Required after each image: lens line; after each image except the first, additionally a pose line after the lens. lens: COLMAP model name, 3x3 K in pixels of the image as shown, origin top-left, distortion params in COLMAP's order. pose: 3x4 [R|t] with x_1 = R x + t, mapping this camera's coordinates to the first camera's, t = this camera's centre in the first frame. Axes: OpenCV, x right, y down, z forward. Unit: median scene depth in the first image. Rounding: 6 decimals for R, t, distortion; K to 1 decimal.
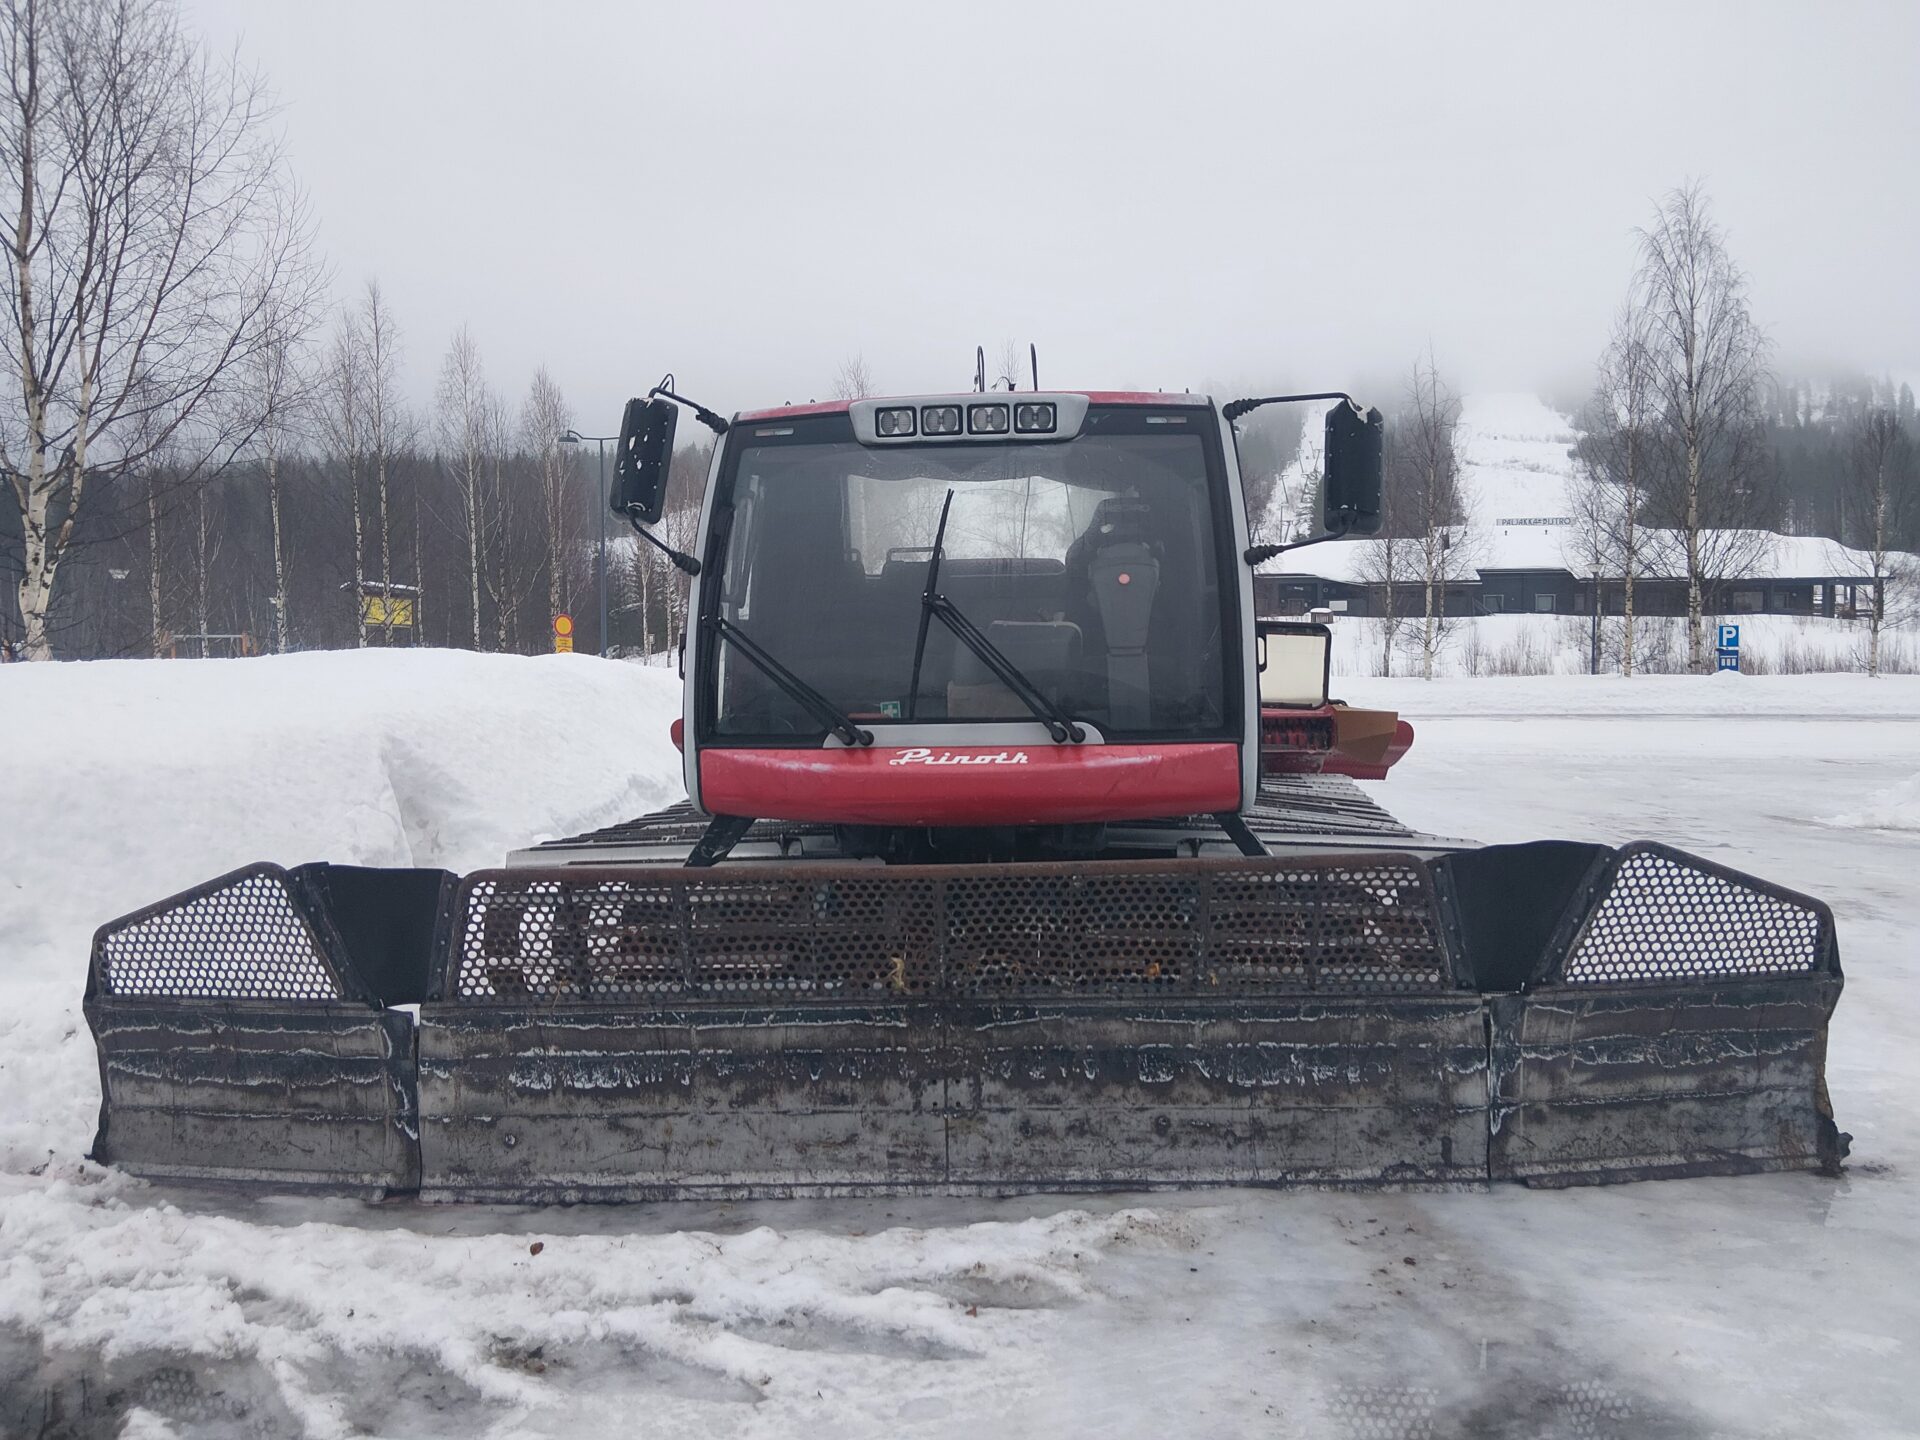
lens RADIAL K [[1466.6, 0, 955.5], [0, 1466.6, 710.5], [0, 0, 1]] dist [0.095374, -0.161969]
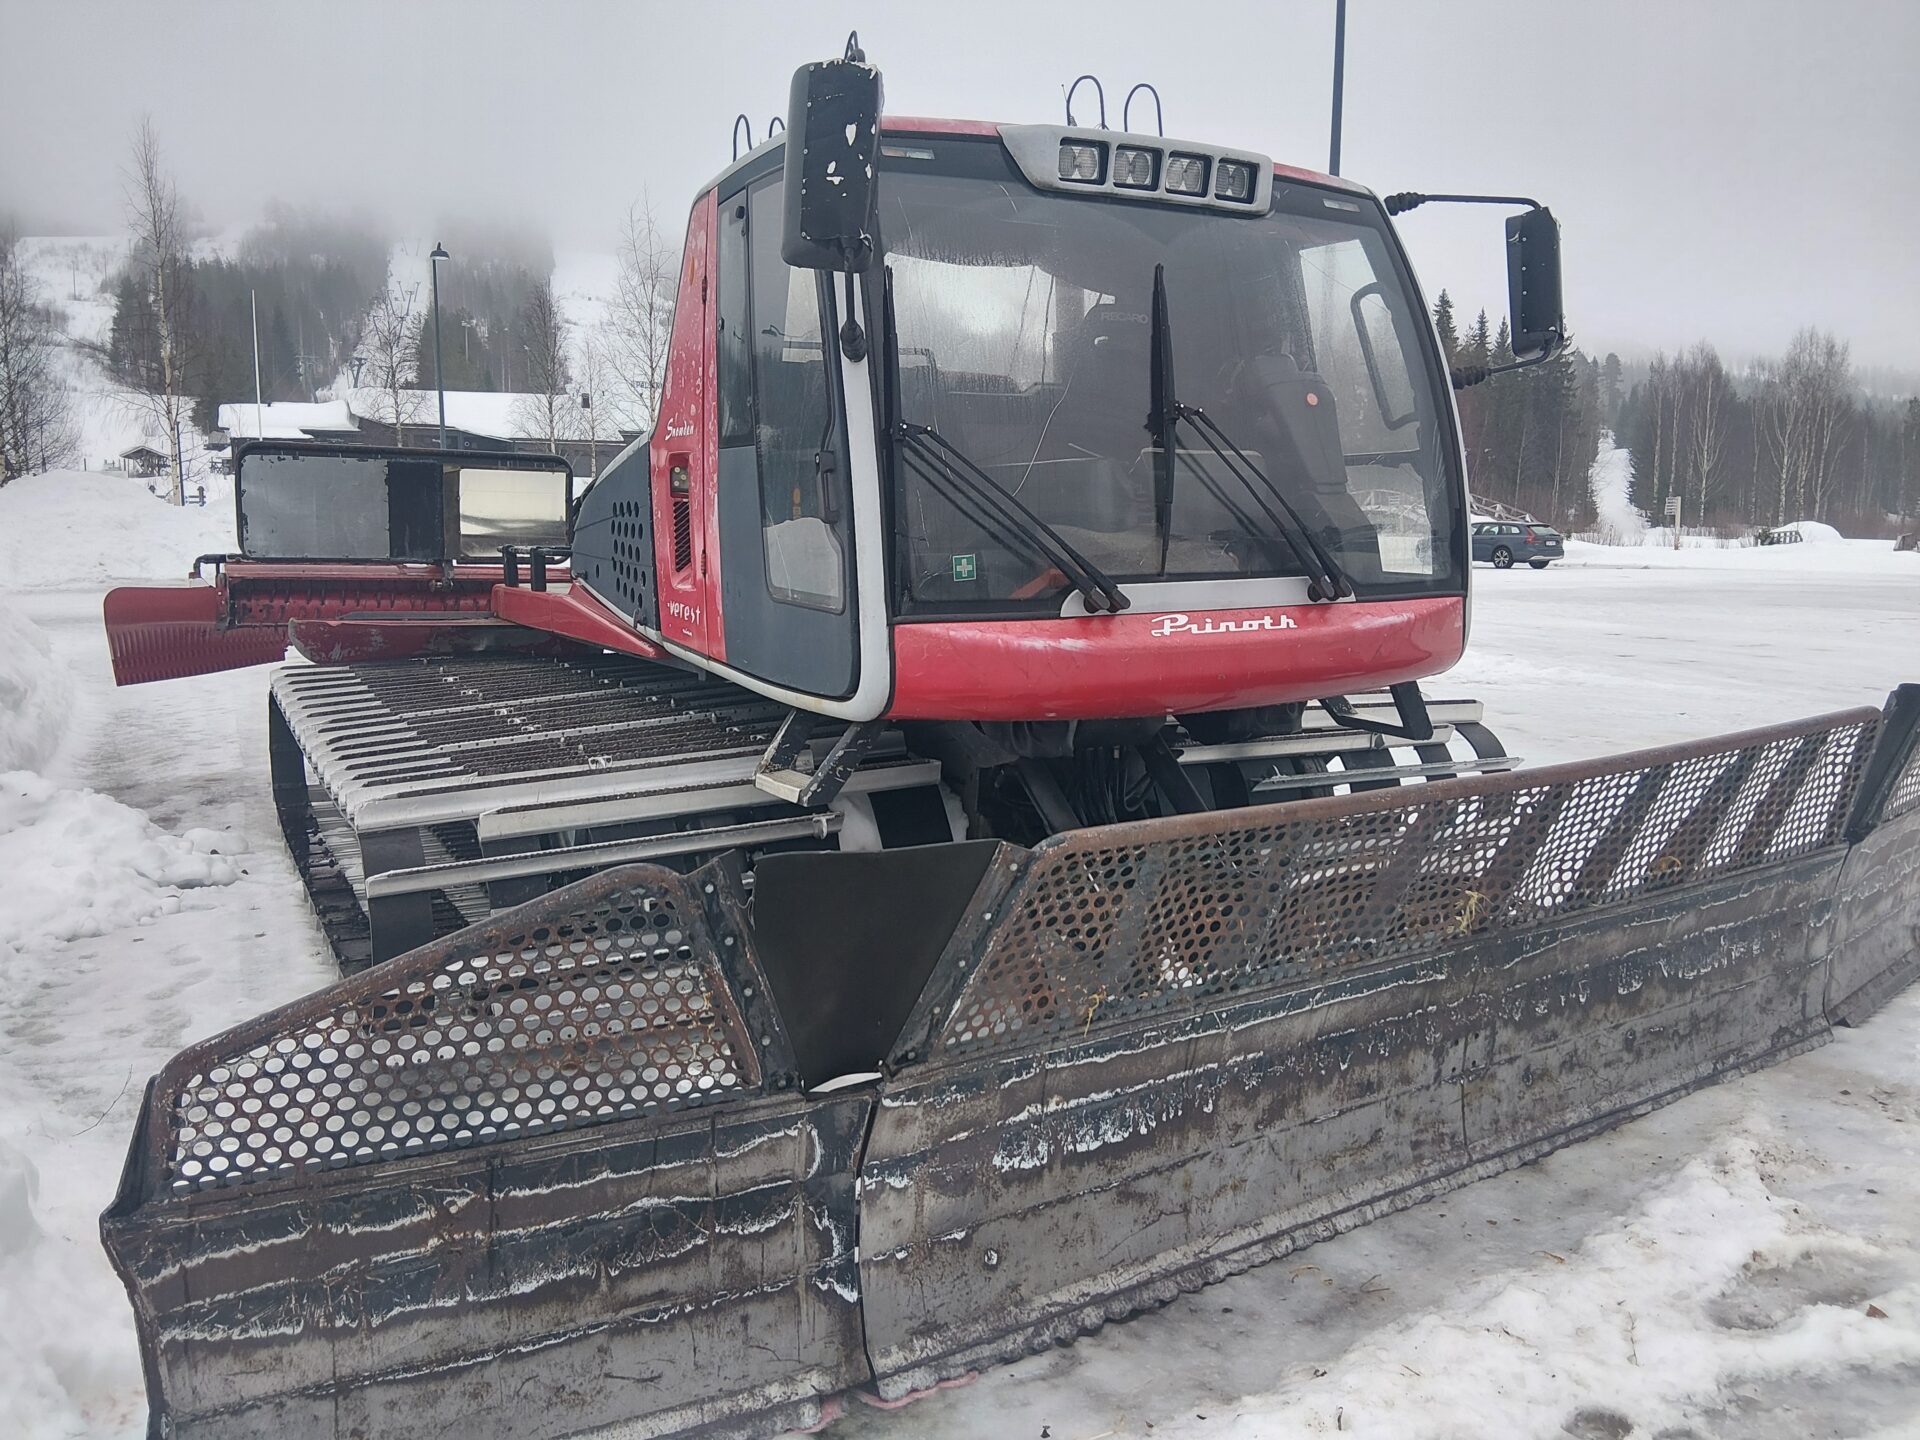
lens RADIAL K [[1529.4, 0, 961.1], [0, 1529.4, 706.1], [0, 0, 1]] dist [0.063041, -0.092661]
pose [[0.809810, -0.063283, 0.583269, -0.675780], [0.011265, 0.995660, 0.092386, -0.000776], [-0.586584, -0.068244, 0.807008, 0.505496]]
